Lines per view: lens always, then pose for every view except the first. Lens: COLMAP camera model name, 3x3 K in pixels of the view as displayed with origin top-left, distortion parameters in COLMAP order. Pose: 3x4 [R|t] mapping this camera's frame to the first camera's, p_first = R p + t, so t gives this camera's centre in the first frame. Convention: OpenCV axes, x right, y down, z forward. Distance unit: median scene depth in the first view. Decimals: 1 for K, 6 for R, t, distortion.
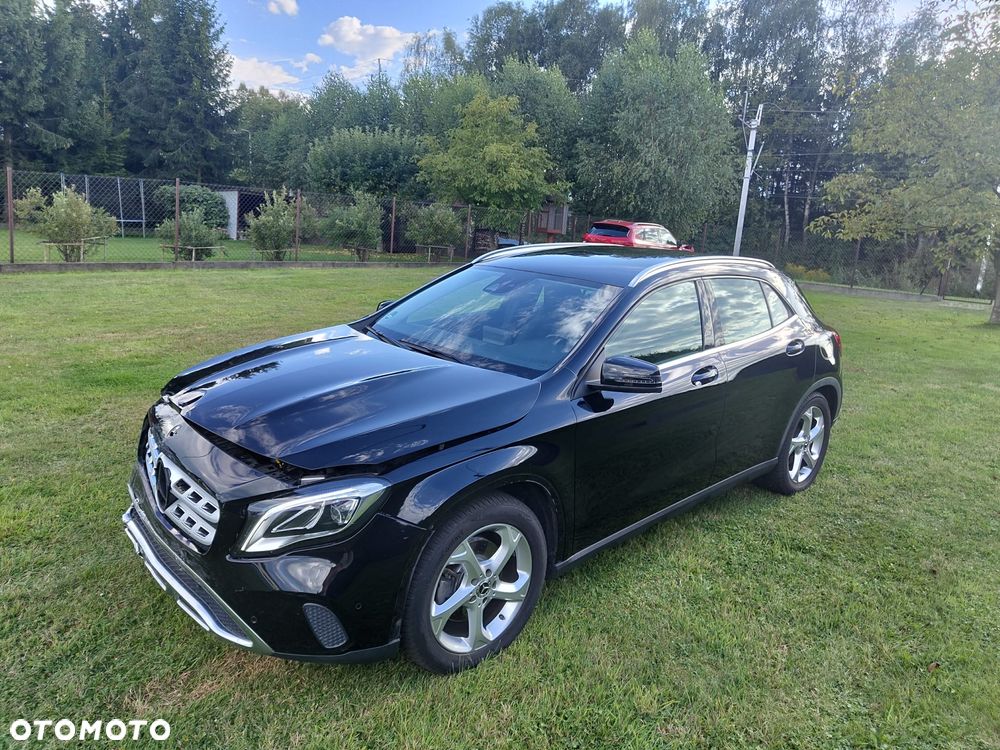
lens RADIAL K [[697.7, 0, 507.6], [0, 697.7, 375.0], [0, 0, 1]] dist [0.008877, -0.006562]
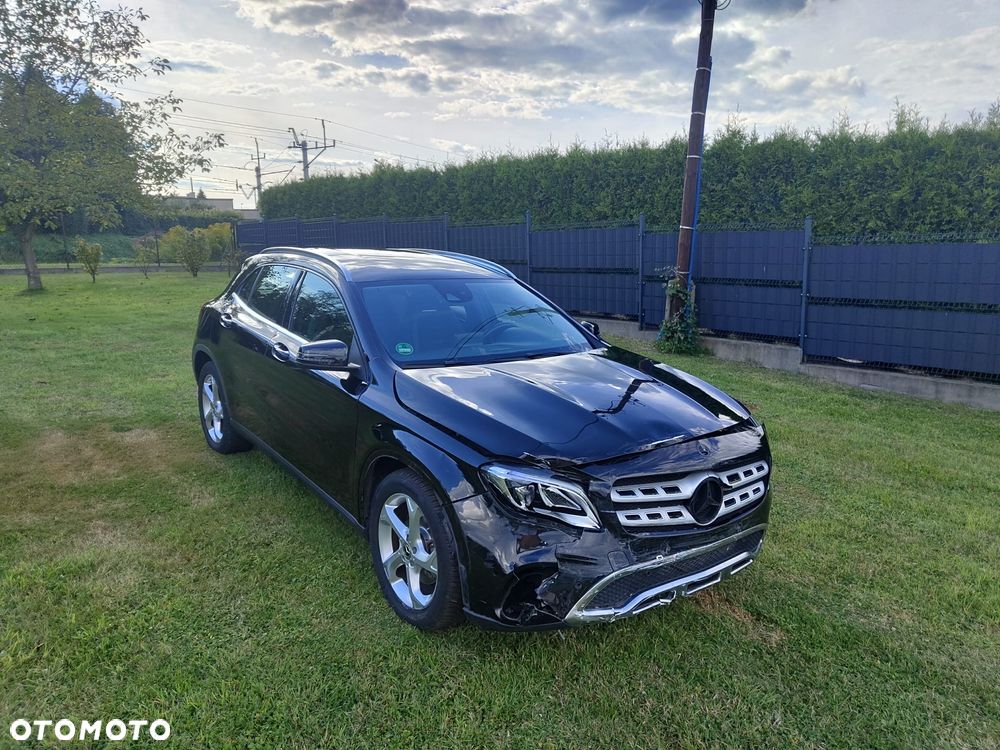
lens RADIAL K [[697.7, 0, 512.2], [0, 697.7, 379.2], [0, 0, 1]] dist [0.008877, -0.006562]
pose [[0.075884, -0.269793, 0.959924, -0.172908], [0.197082, 0.947766, 0.250797, -0.041174], [-0.977446, 0.170153, 0.125091, 0.127764]]
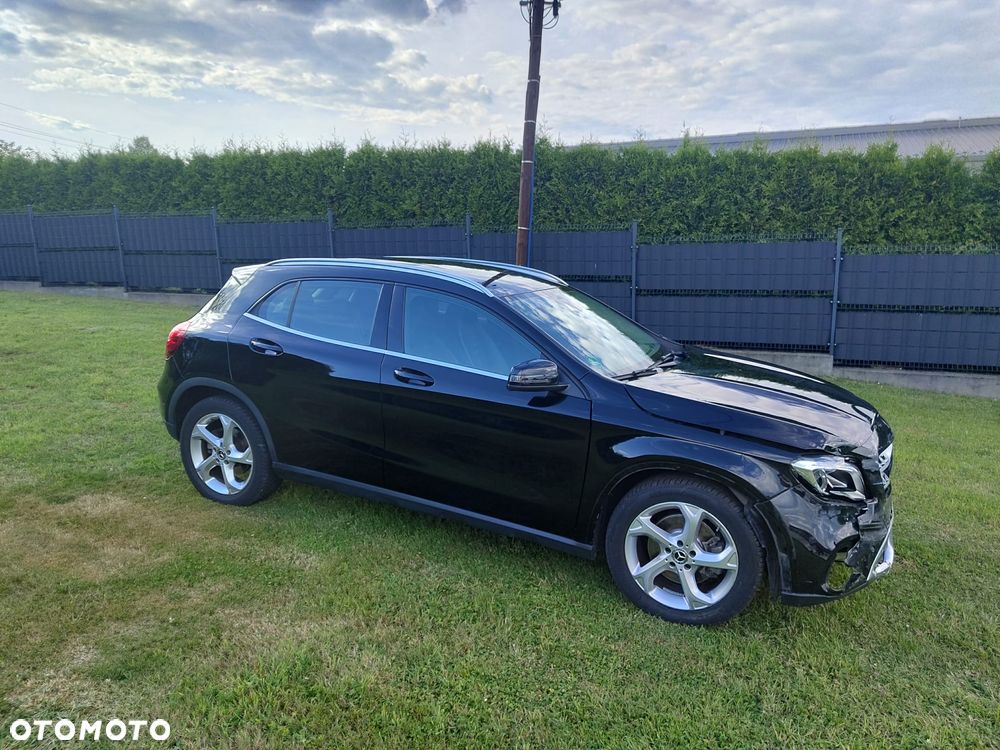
lens RADIAL K [[697.7, 0, 512.7], [0, 697.7, 371.3], [0, 0, 1]] dist [0.008877, -0.006562]
pose [[-0.382999, -0.254461, 0.888010, -0.155640], [0.148918, 0.931729, 0.331217, -0.064690], [-0.911666, 0.259097, -0.318957, 0.233041]]
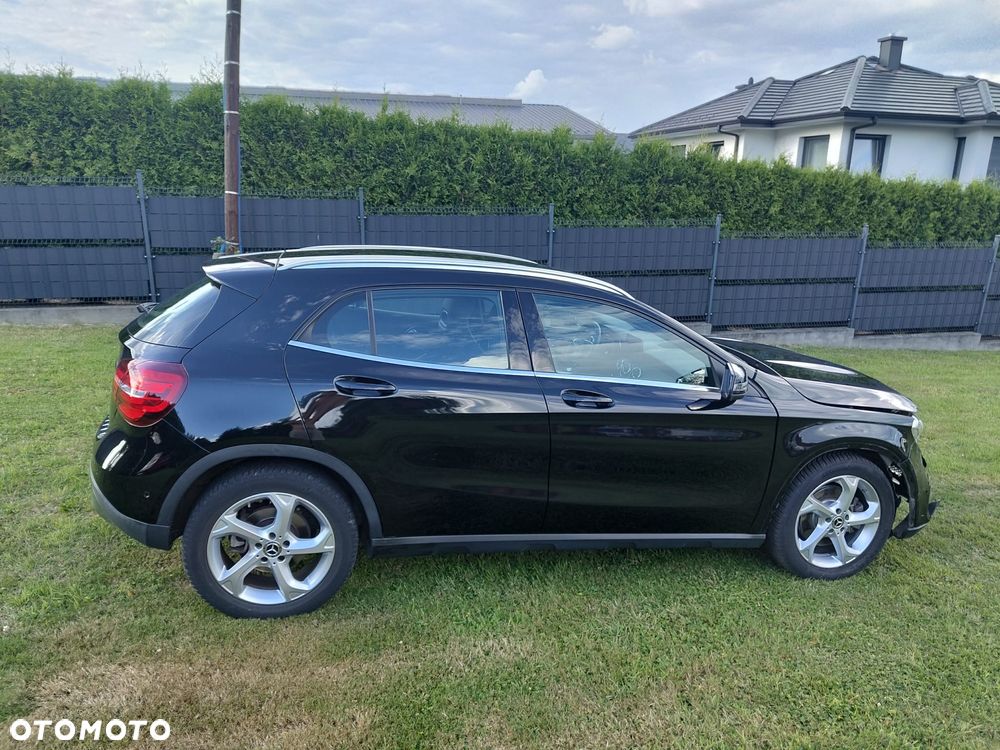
lens RADIAL K [[697.7, 0, 497.6], [0, 697.7, 382.6], [0, 0, 1]] dist [0.008877, -0.006562]
pose [[-0.862865, -0.226759, 0.451713, -0.054269], [0.000681, 0.893189, 0.449680, -0.078077], [-0.505434, 0.388321, -0.770547, 0.314107]]
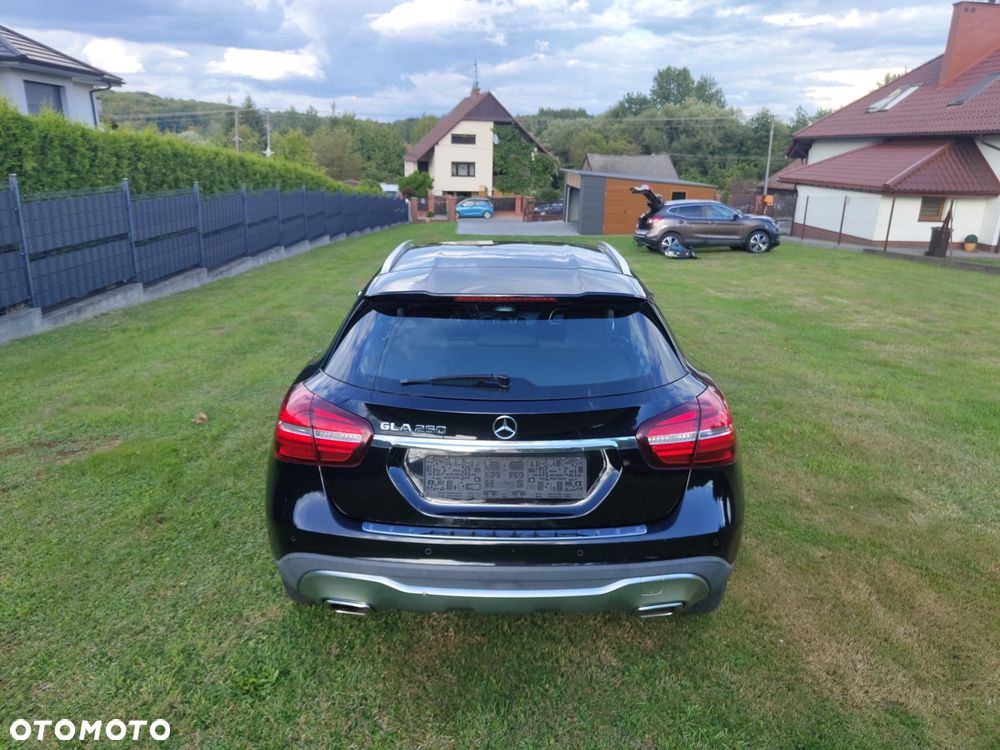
lens RADIAL K [[697.7, 0, 499.6], [0, 697.7, 370.1], [0, 0, 1]] dist [0.008877, -0.006562]
pose [[-0.686281, 0.114549, -0.718260, 0.150643], [-0.214590, 0.911674, 0.350431, -0.062235], [0.694960, 0.394625, -0.601083, 0.291818]]
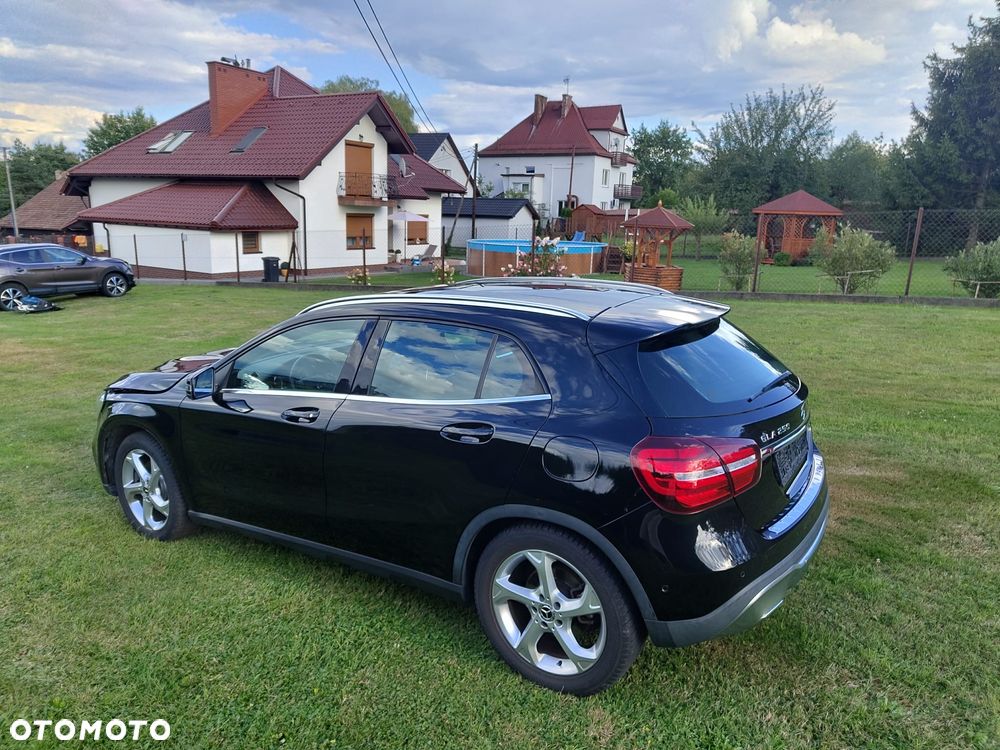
lens RADIAL K [[697.7, 0, 495.7], [0, 697.7, 369.3], [0, 0, 1]] dist [0.008877, -0.006562]
pose [[0.232179, 0.134309, -0.963356, 0.189112], [-0.186086, 0.978260, 0.091538, -0.029678], [0.954707, 0.158014, 0.252125, 0.150974]]
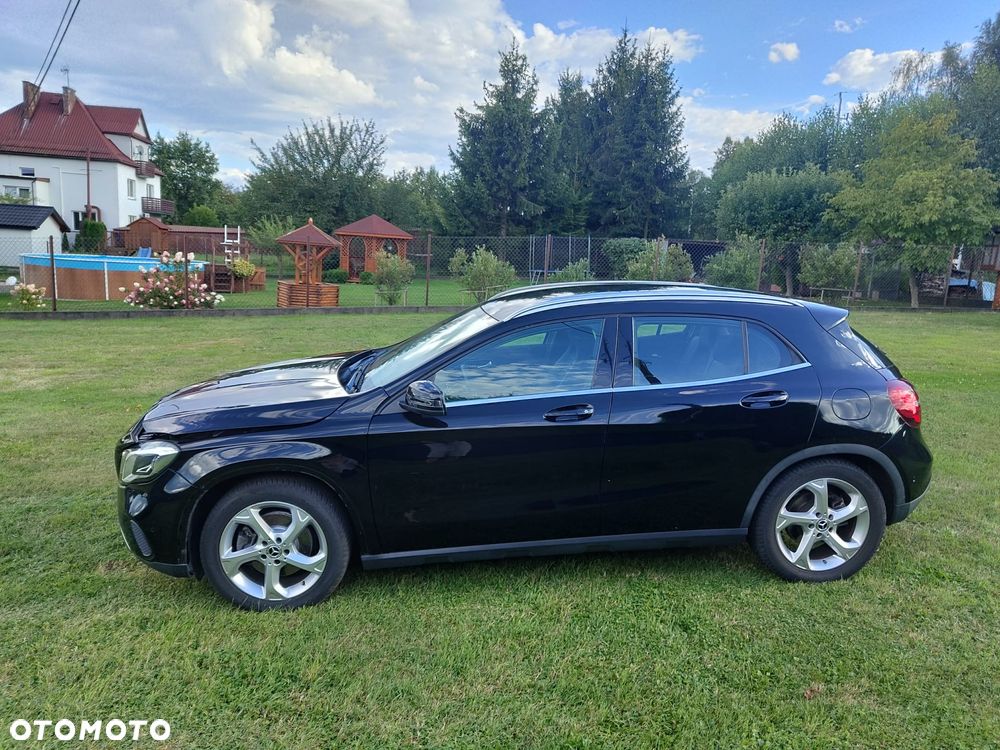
lens RADIAL K [[697.7, 0, 508.5], [0, 697.7, 385.5], [0, 0, 1]] dist [0.008877, -0.006562]
pose [[0.790586, 0.071056, -0.608214, 0.121038], [-0.101122, 0.994757, -0.015229, -0.002188], [0.603943, 0.073544, 0.793627, 0.025943]]
